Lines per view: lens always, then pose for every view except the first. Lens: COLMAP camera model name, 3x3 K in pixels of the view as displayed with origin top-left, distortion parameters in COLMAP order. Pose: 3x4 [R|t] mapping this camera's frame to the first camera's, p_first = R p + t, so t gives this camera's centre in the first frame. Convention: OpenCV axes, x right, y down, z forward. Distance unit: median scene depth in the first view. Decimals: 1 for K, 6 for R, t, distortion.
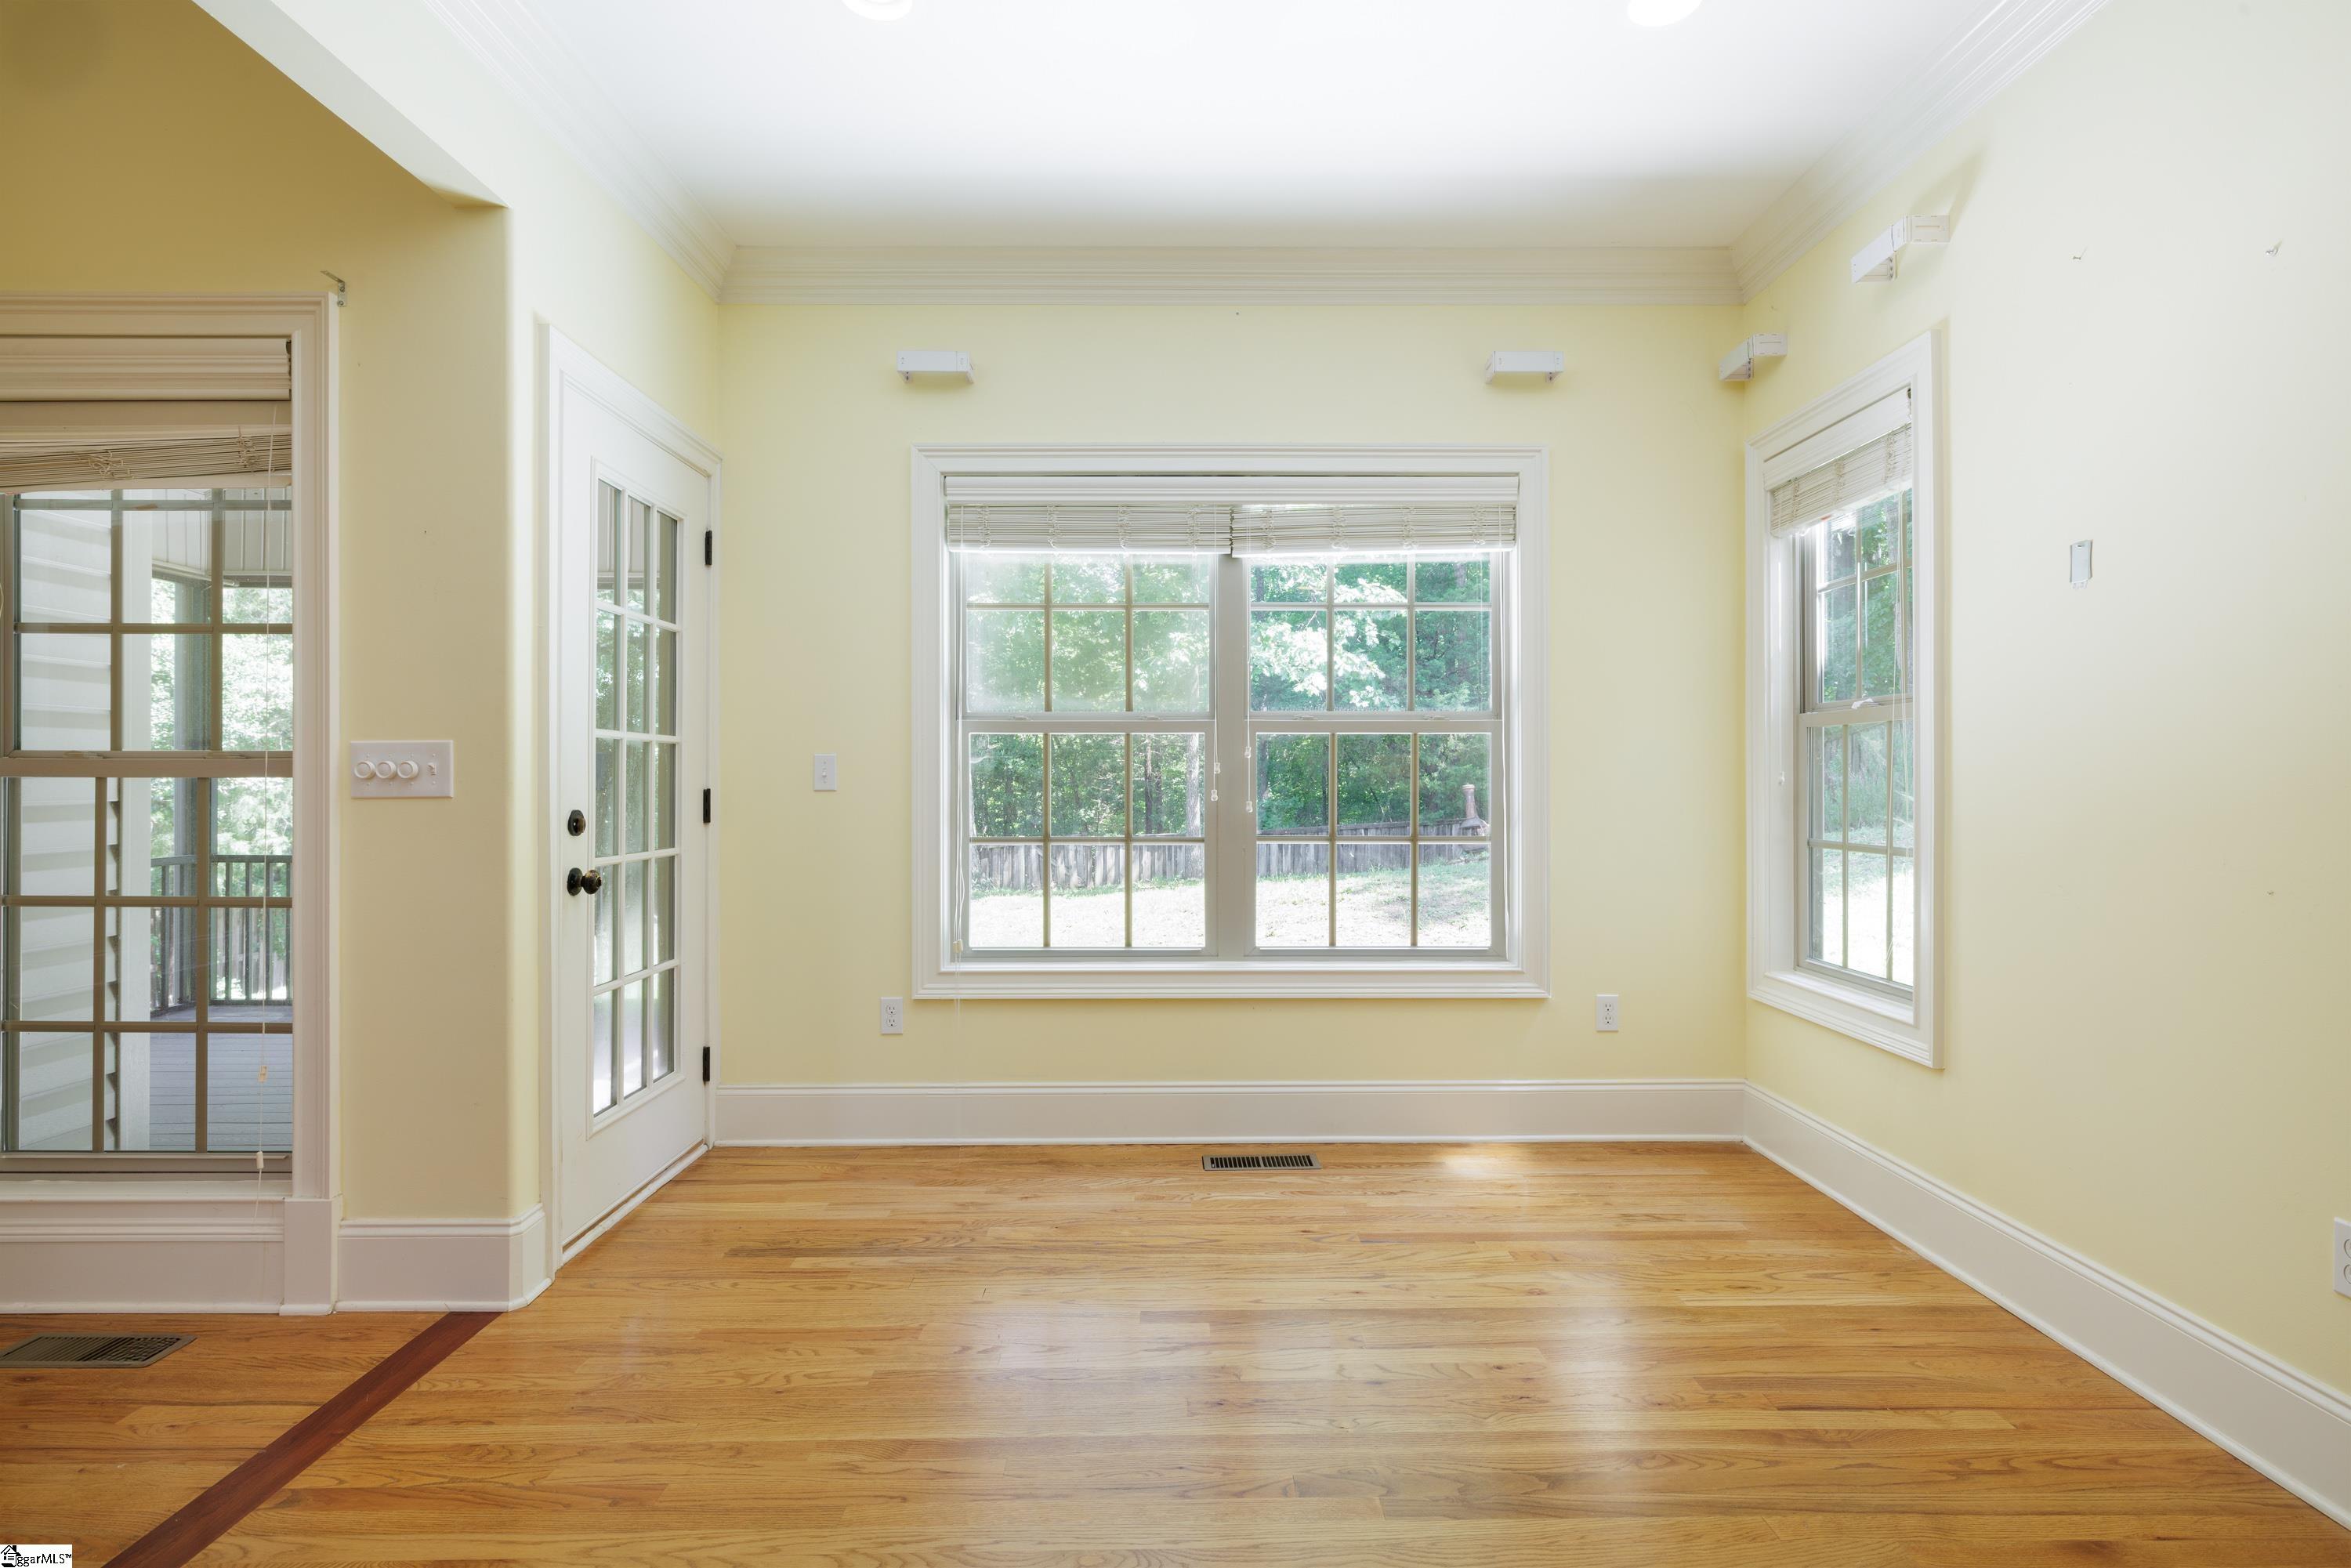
lens RADIAL K [[1114.3, 0, 1178.6], [0, 1114.3, 779.4], [0, 0, 1]] dist [0.000957, -0.000120]
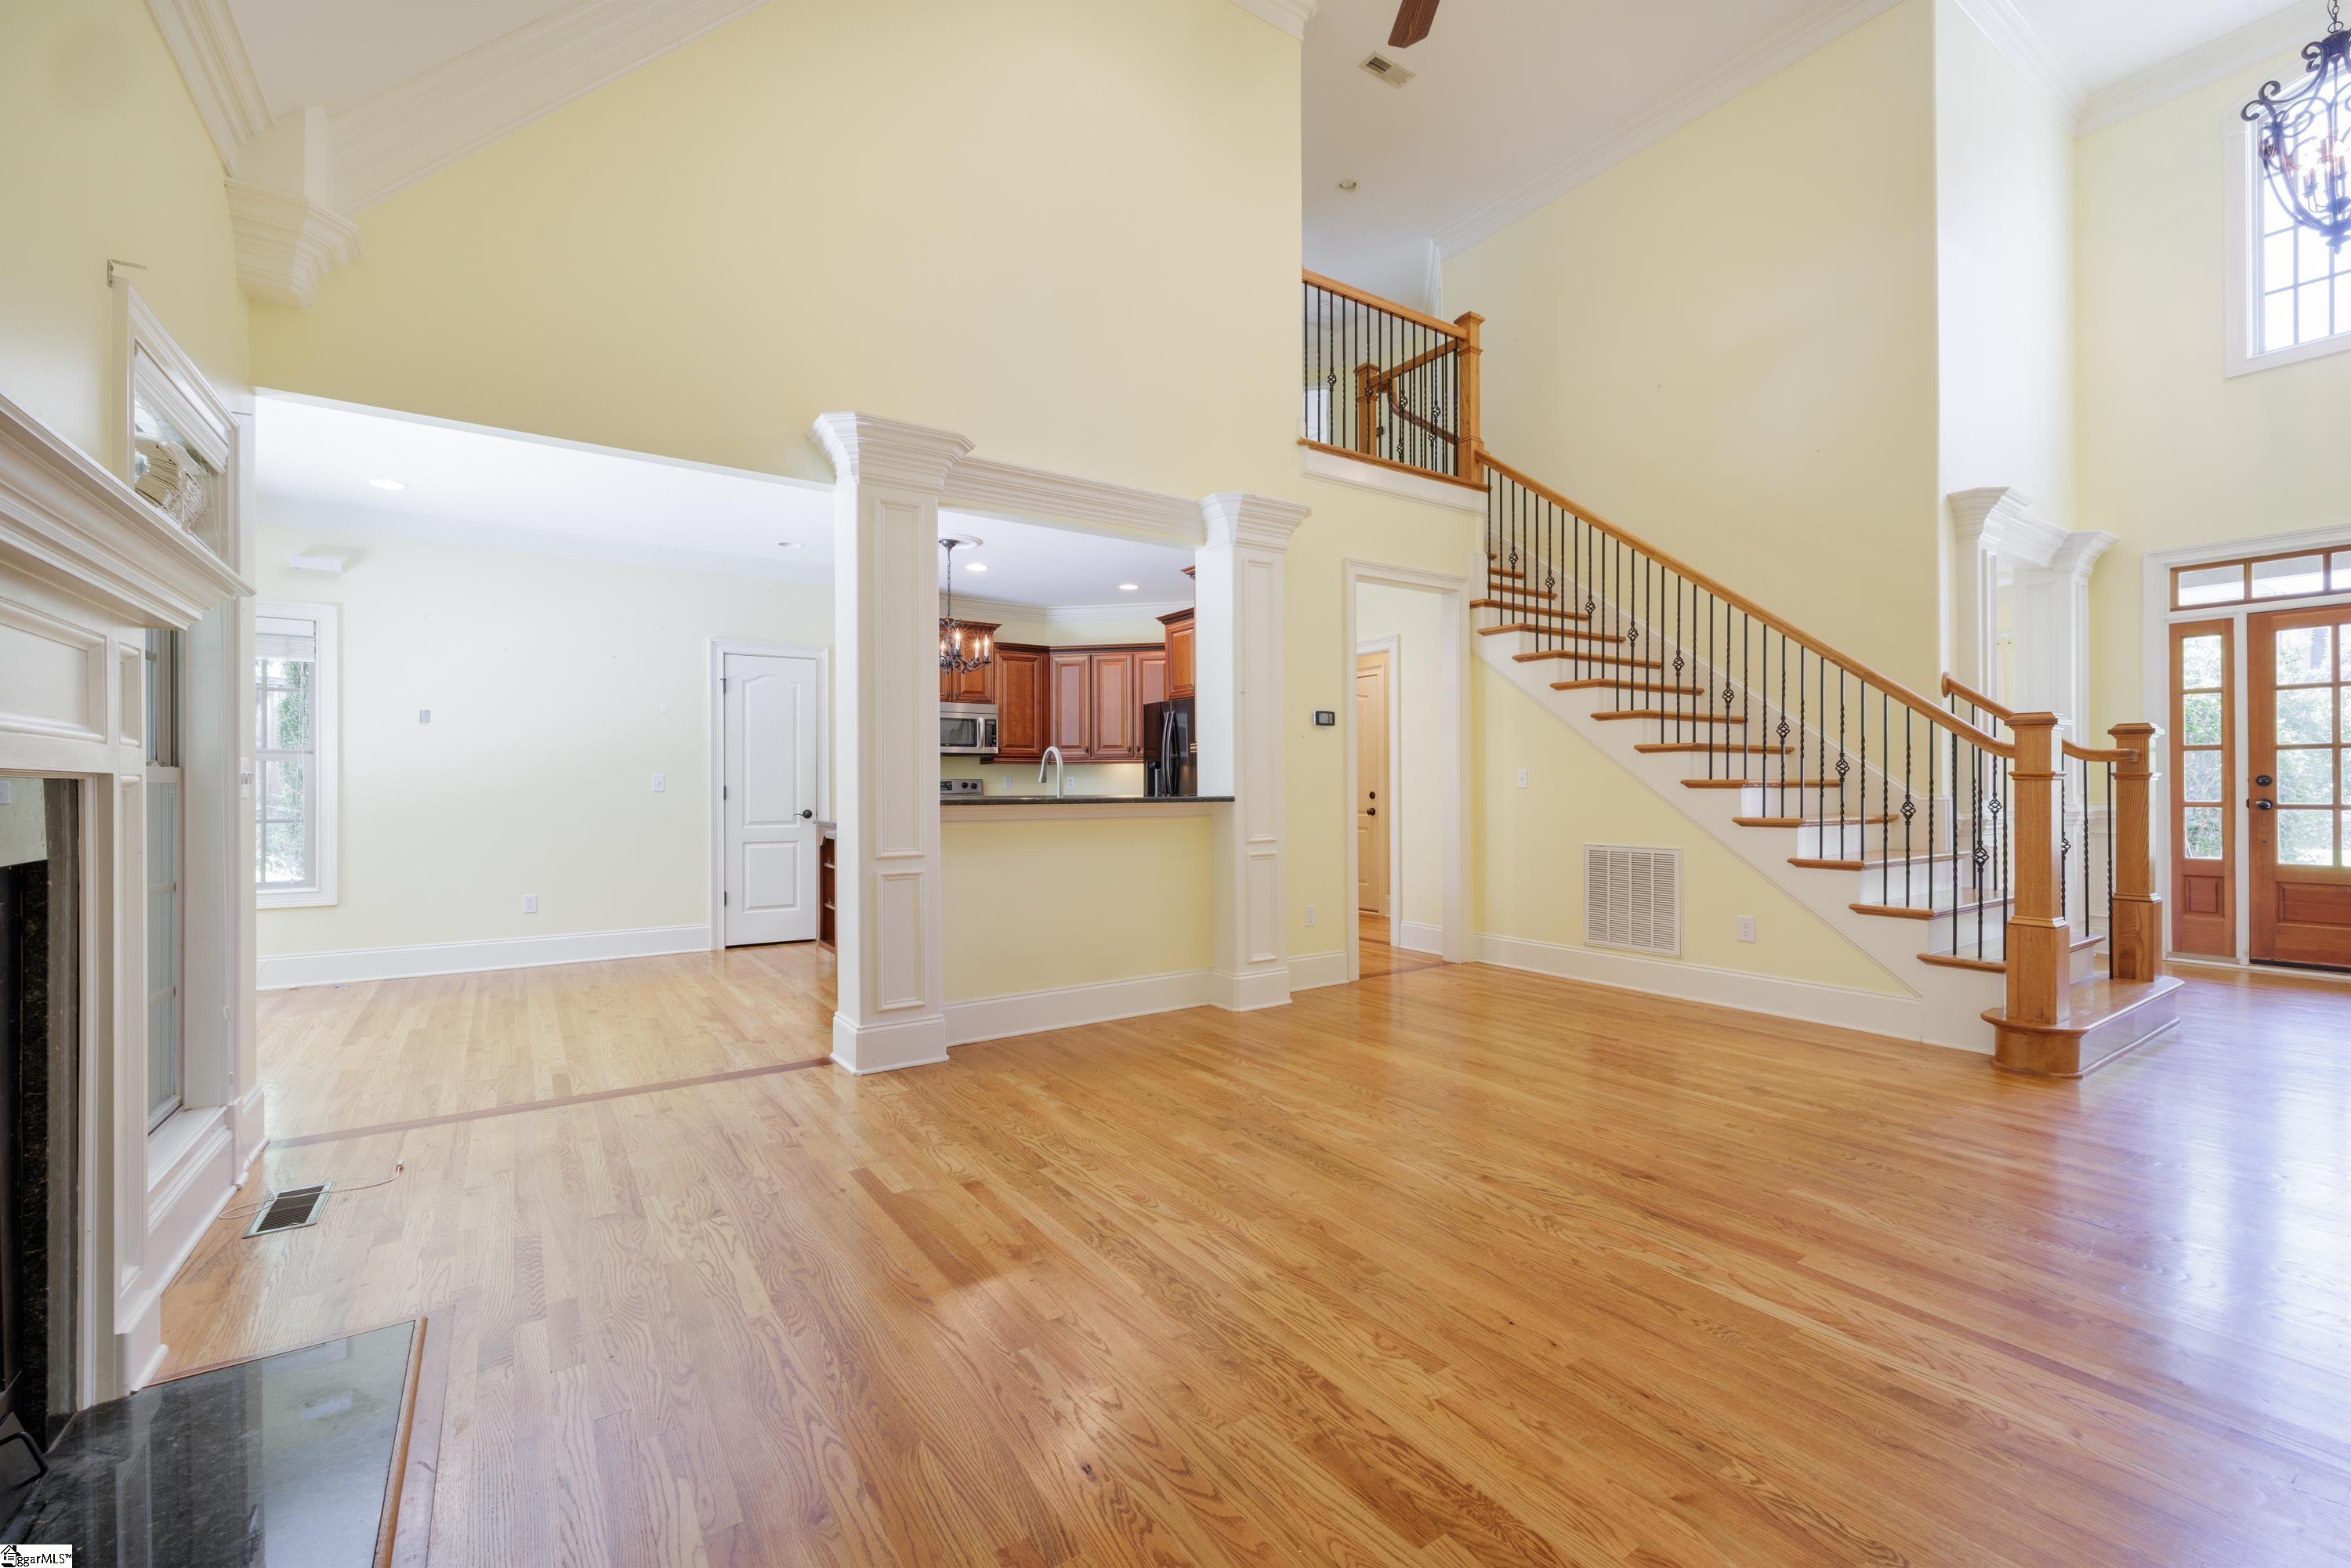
lens RADIAL K [[979.0, 0, 1180.7], [0, 979.0, 785.4], [0, 0, 1]] dist [-0.001618, -0.000291]
pose [[-0.554976, 0.003841, 0.831857, -1.989326], [0.001549, 0.999992, -0.003584, 0.005553], [-0.831865, -0.000701, -0.554978, 0.597623]]
